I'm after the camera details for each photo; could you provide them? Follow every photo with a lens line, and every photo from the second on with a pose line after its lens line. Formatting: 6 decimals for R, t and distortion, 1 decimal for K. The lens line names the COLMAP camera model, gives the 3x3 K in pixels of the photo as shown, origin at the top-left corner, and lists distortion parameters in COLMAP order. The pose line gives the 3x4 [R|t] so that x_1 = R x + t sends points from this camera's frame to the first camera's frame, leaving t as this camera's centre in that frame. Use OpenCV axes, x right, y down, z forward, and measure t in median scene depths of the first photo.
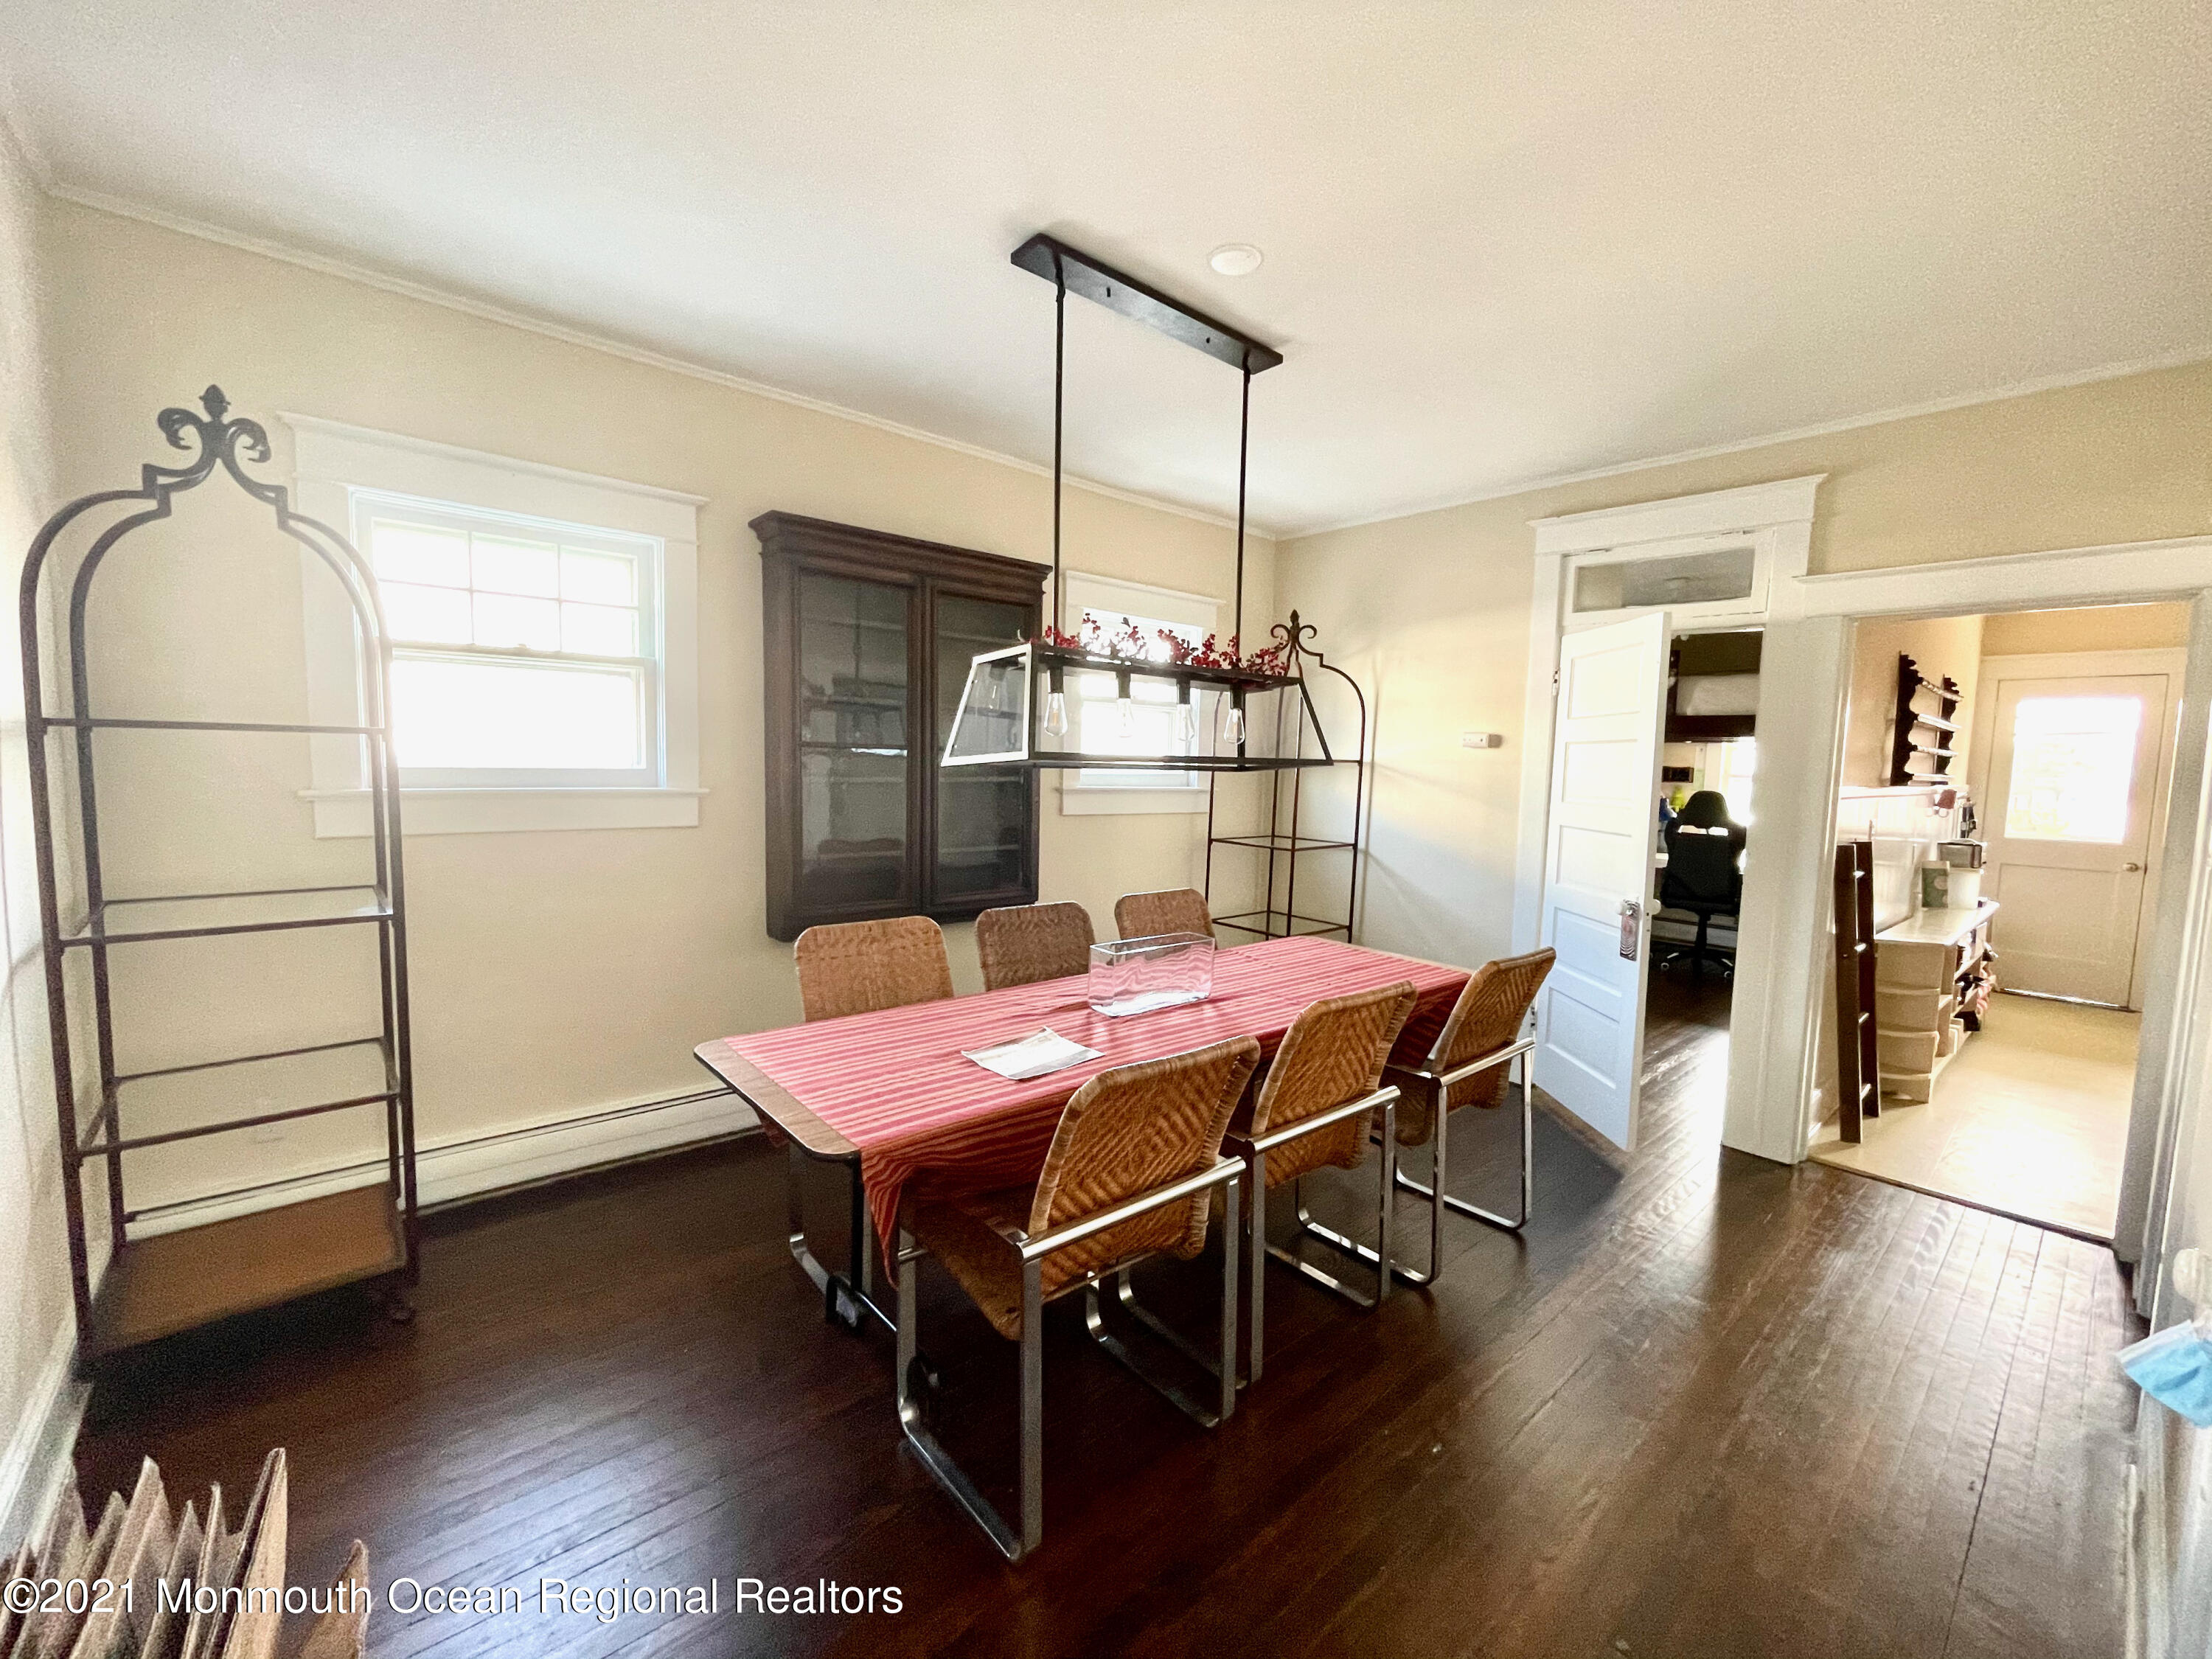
lens RADIAL K [[892.9, 0, 1096.3], [0, 892.9, 828.4], [0, 0, 1]] dist [0.001487, 0.000163]
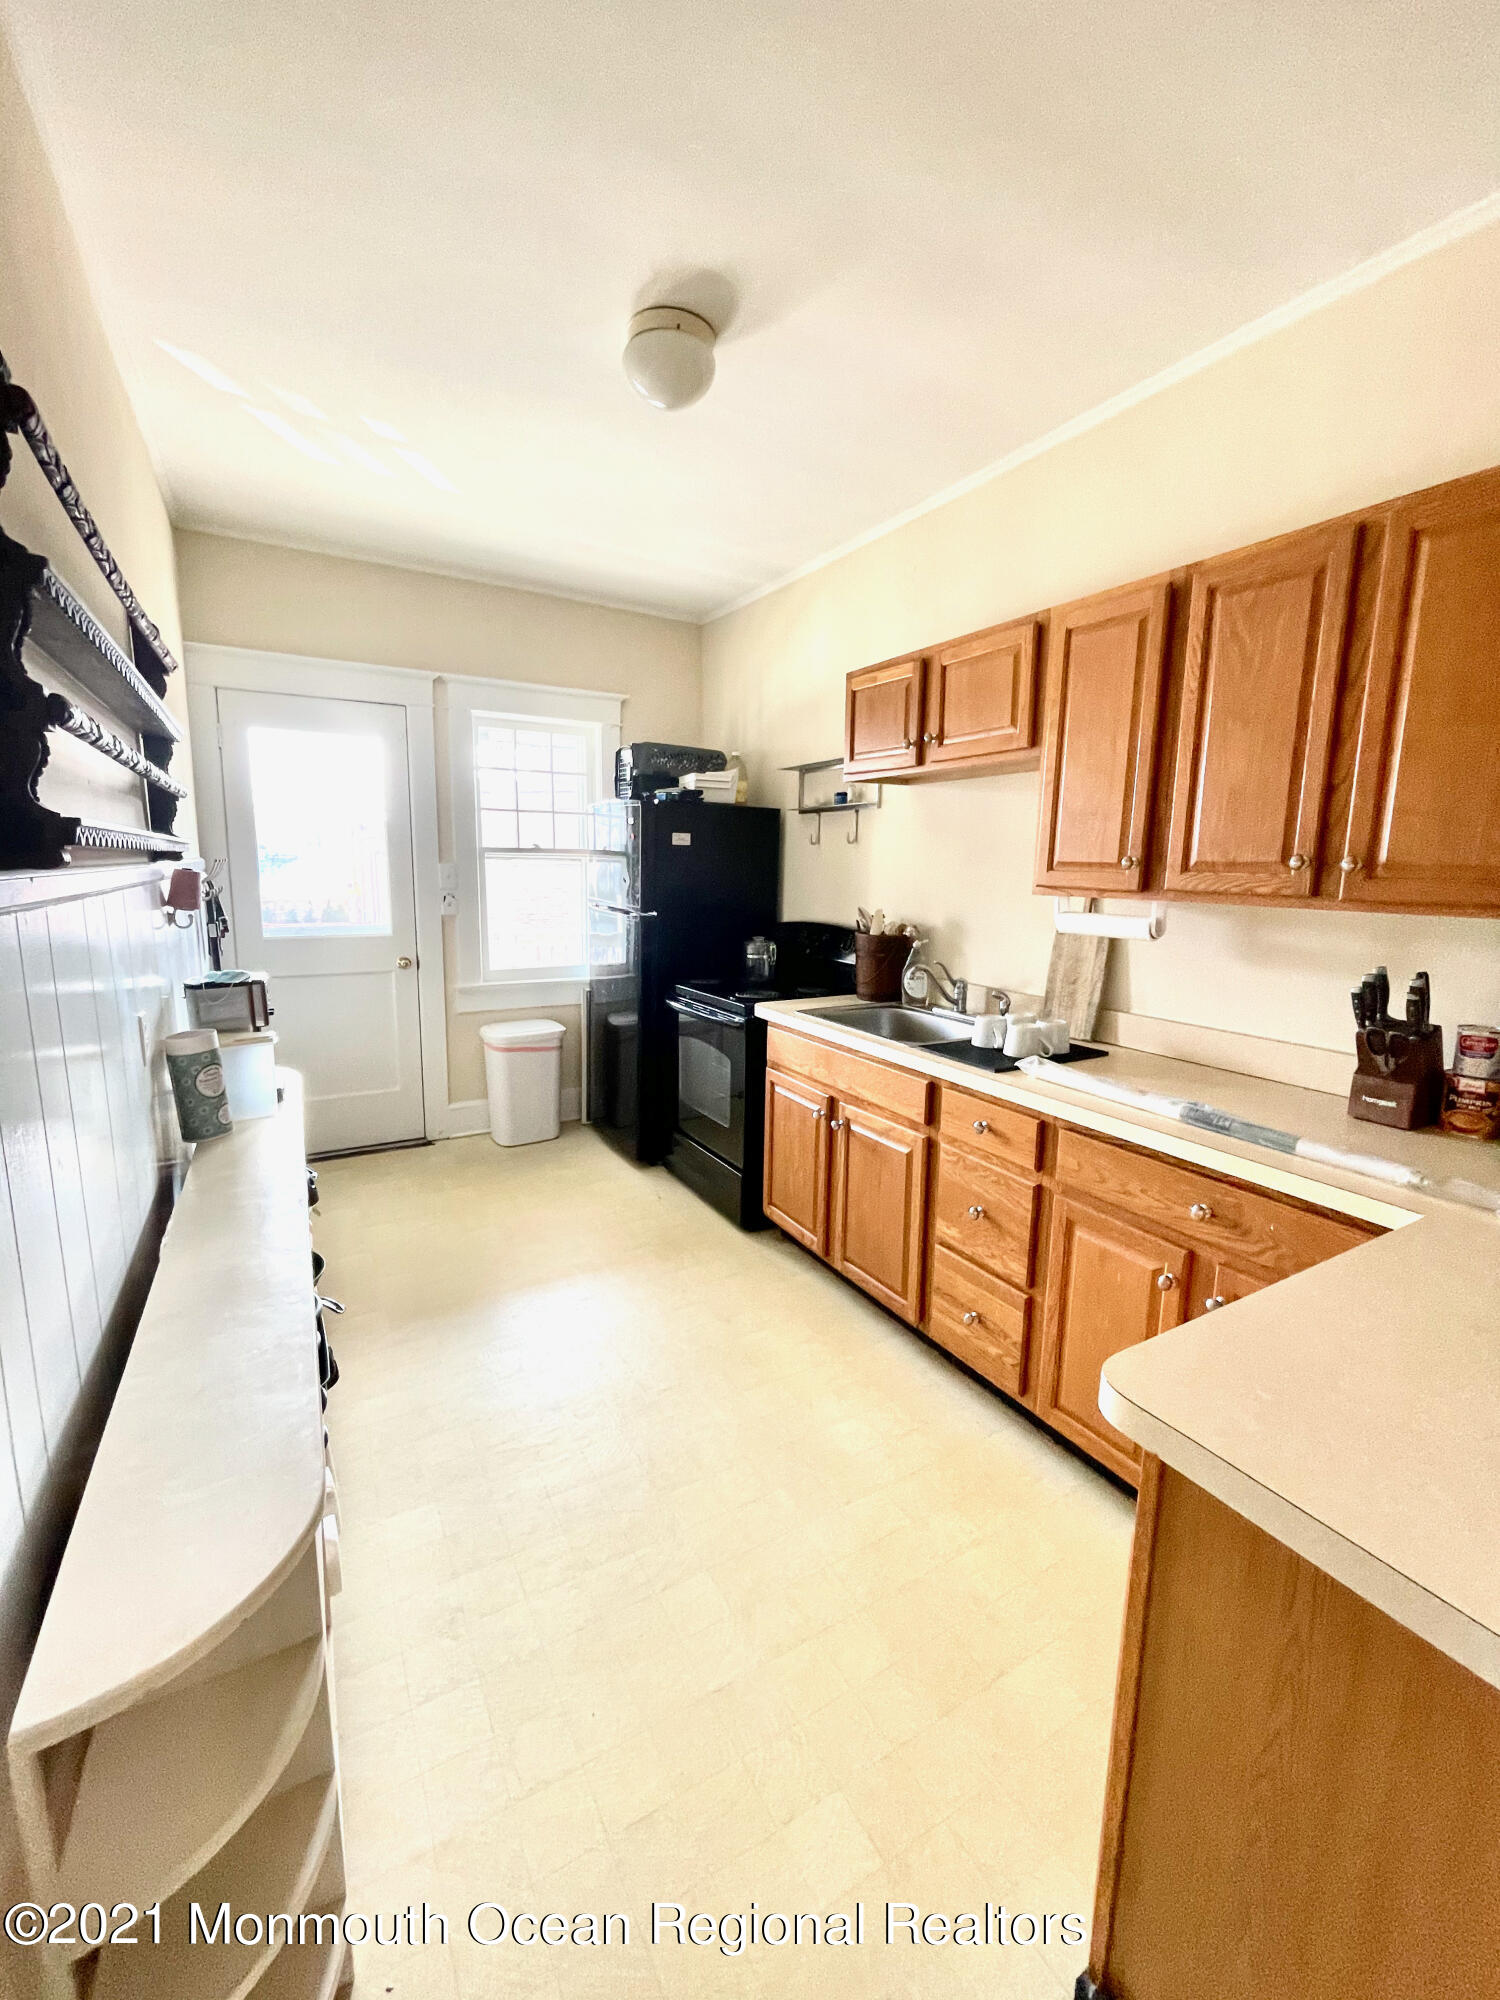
lens RADIAL K [[807.3, 0, 740.1], [0, 807.3, 993.2], [0, 0, 1]] dist [0.001487, 0.000163]
pose [[0.192570, -0.181289, 0.964391, 0.596738], [0.069439, 0.982840, 0.170892, -0.031929], [-0.978823, 0.034058, 0.201854, 0.639075]]
